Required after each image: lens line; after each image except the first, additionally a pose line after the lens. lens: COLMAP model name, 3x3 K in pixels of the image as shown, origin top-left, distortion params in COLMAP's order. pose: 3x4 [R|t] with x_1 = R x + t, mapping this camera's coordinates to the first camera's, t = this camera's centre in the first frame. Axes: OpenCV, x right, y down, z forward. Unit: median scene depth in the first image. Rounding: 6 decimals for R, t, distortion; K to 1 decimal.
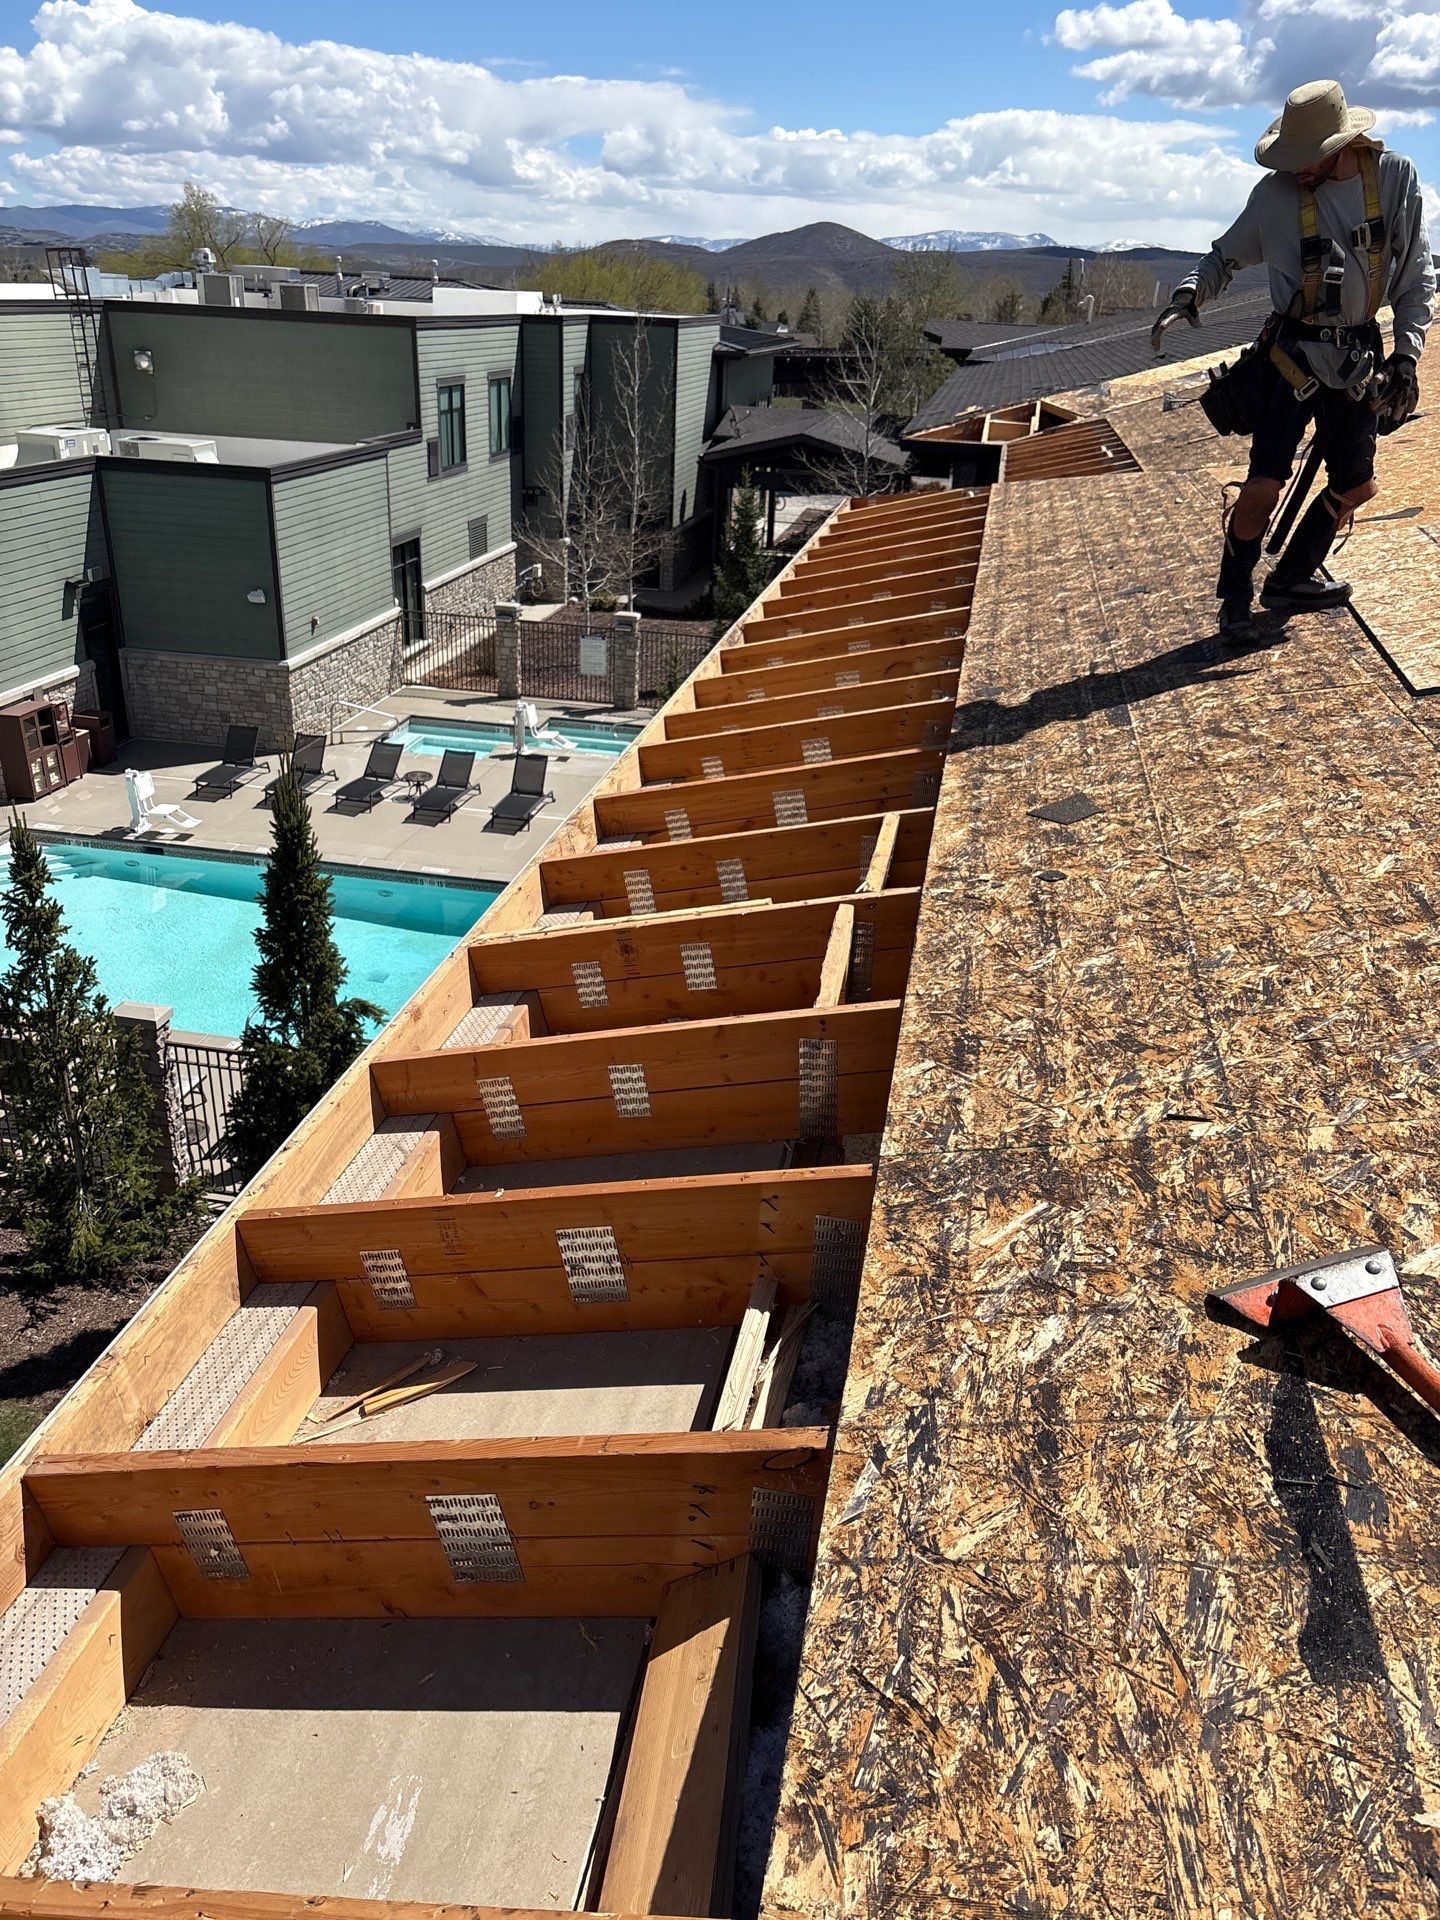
lens RADIAL K [[1464.3, 0, 714.3], [0, 1464.3, 953.1], [0, 0, 1]] dist [0.029566, -0.002776]
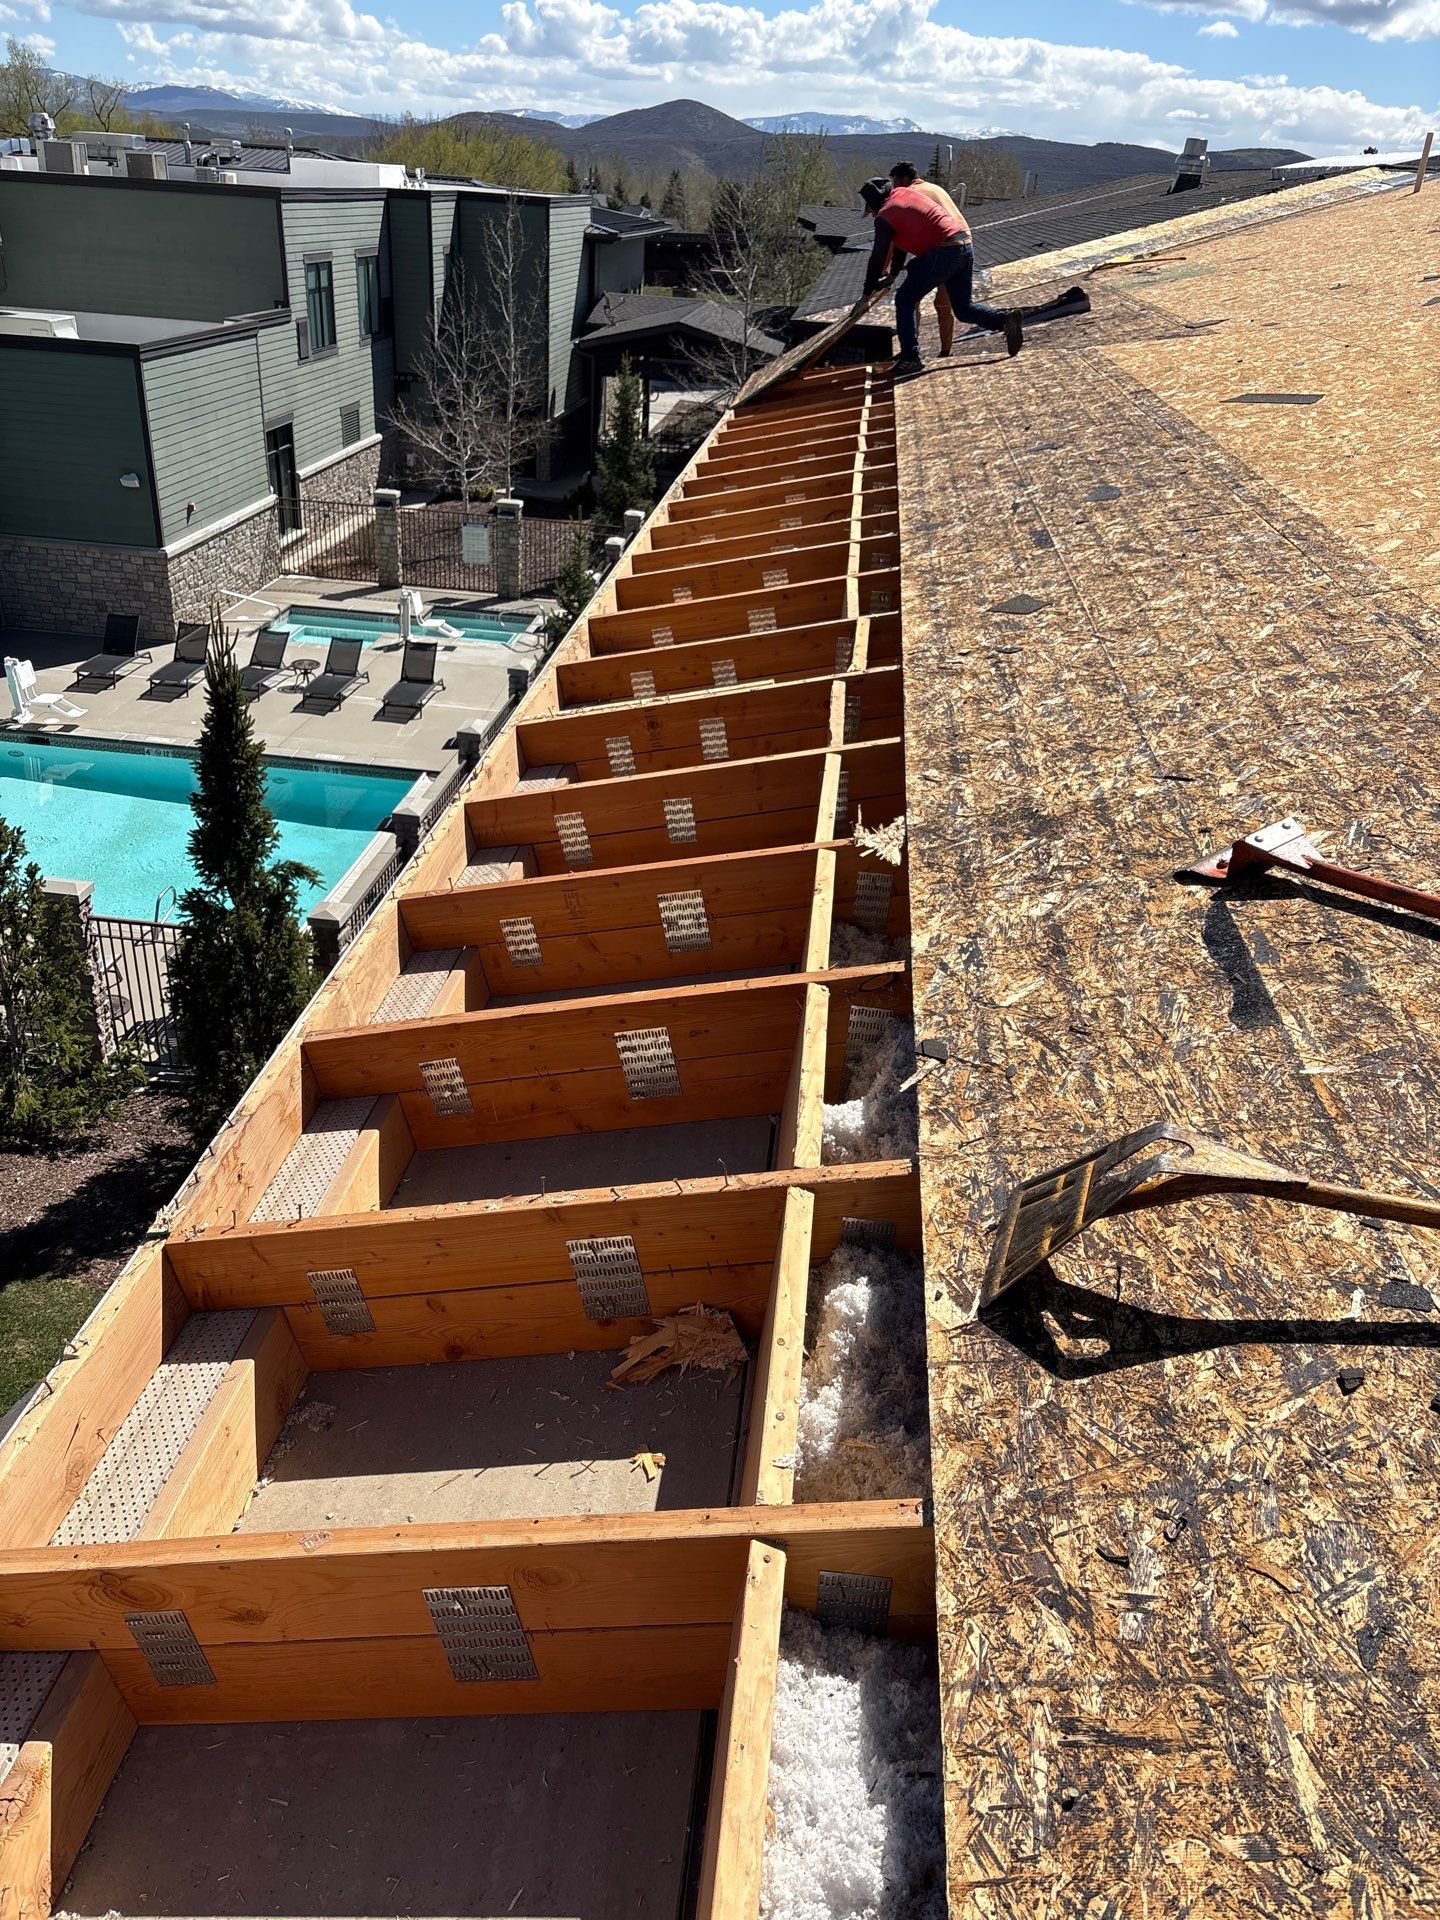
lens RADIAL K [[1460.3, 0, 708.5], [0, 1460.3, 951.7], [0, 0, 1]] dist [0.066440, -0.067391]
pose [[0.996455, -0.020309, 0.081637, -0.031901], [0.015207, 0.997921, 0.062634, 0.029785], [-0.082739, -0.061170, 0.994692, -0.058194]]
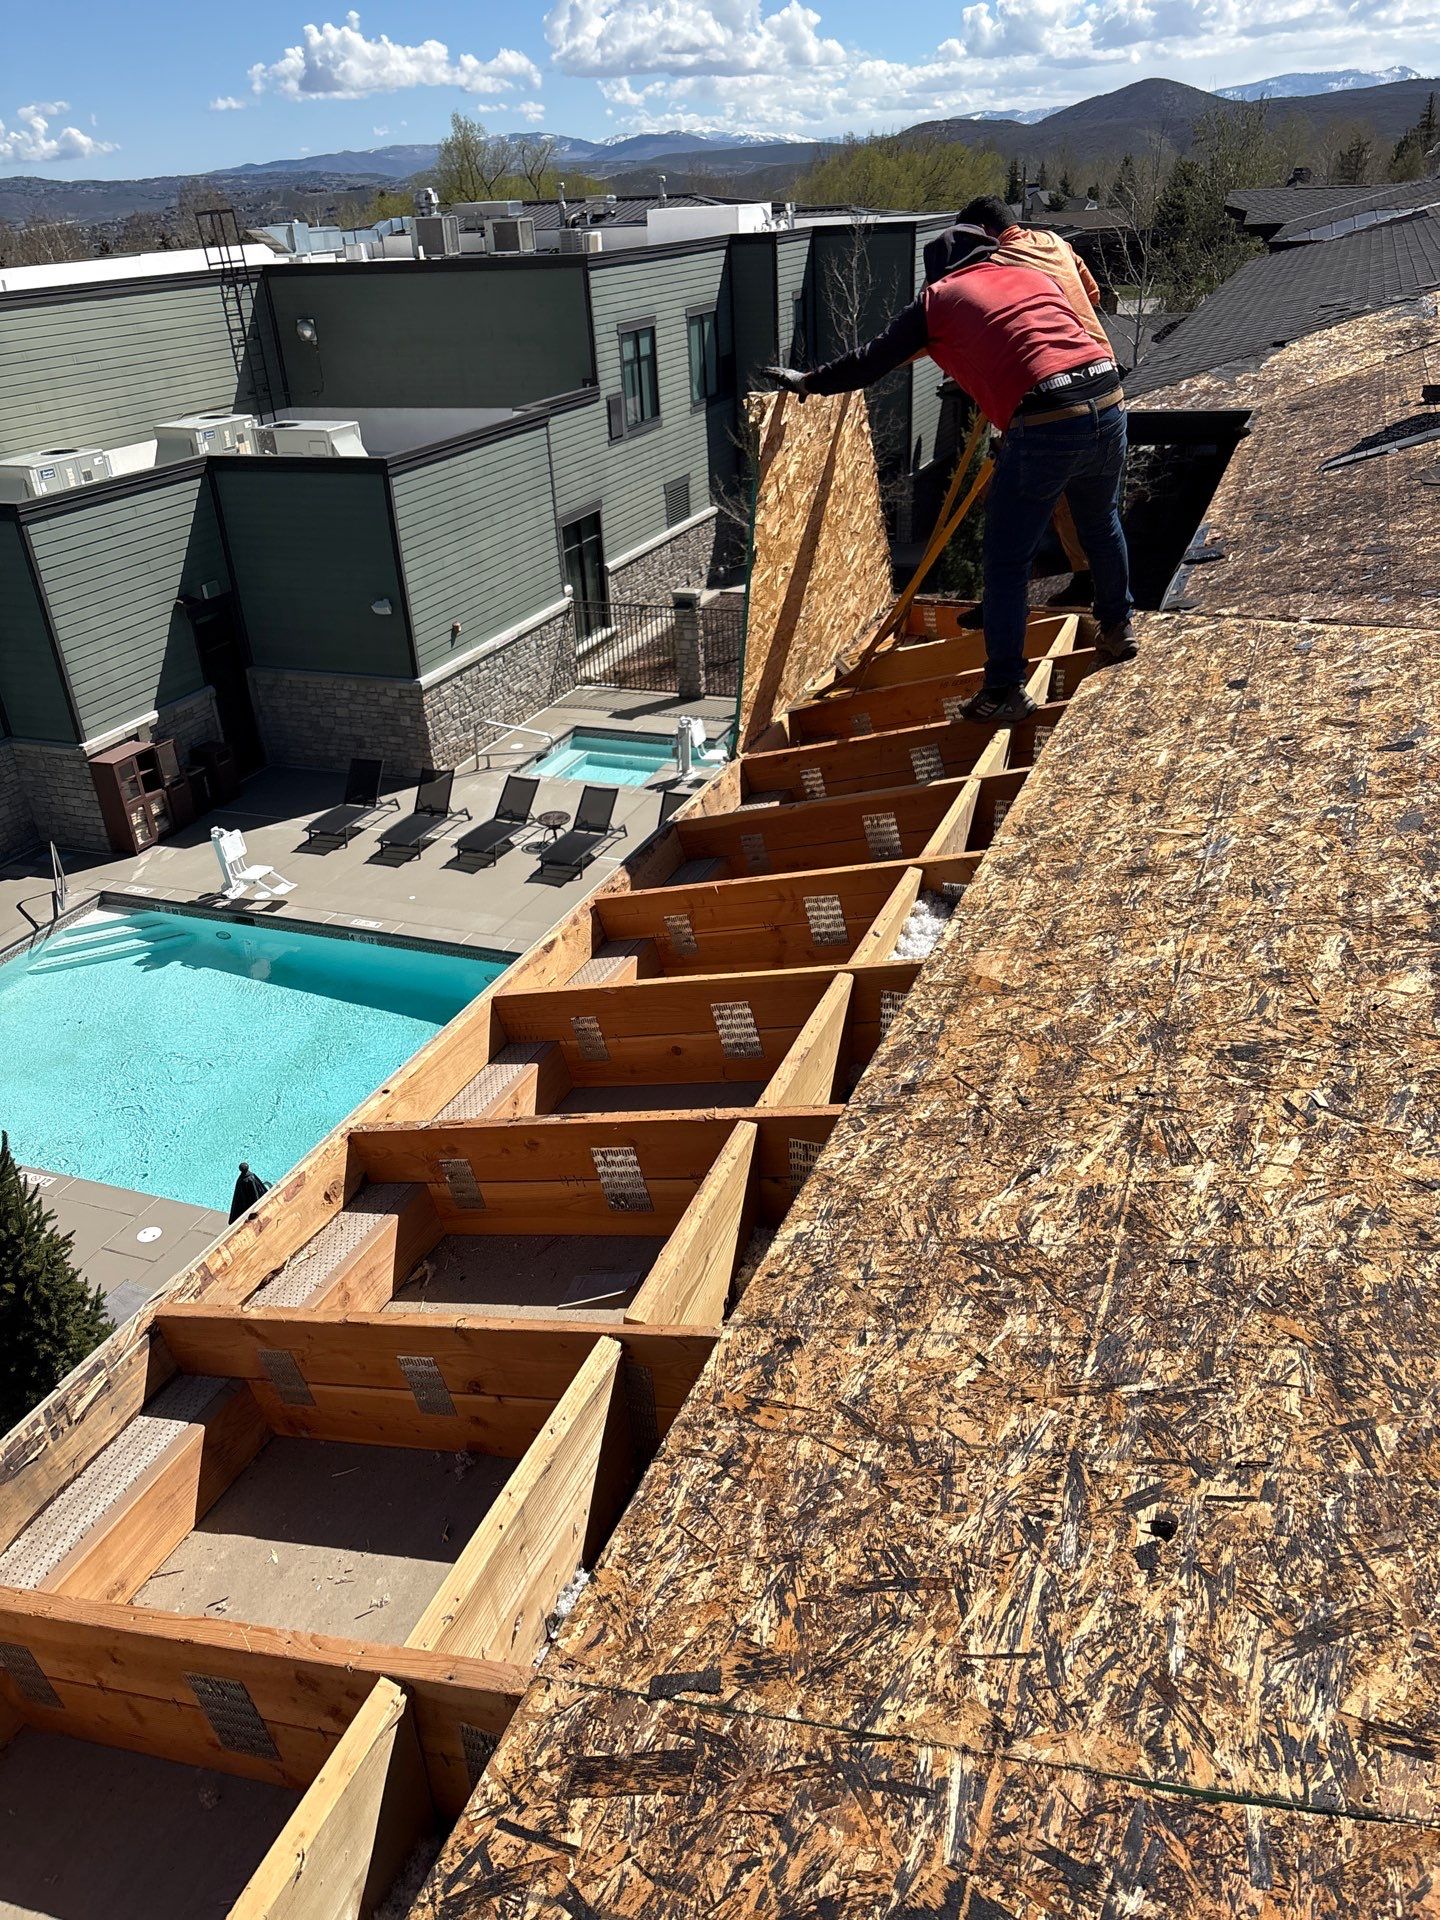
lens RADIAL K [[1460.3, 0, 708.5], [0, 1460.3, 951.7], [0, 0, 1]] dist [0.066440, -0.067391]
pose [[0.978715, 0.011494, -0.204900, 0.126883], [0.000025, 0.998424, 0.056126, -0.187267], [0.205222, -0.054937, 0.977172, 0.377669]]
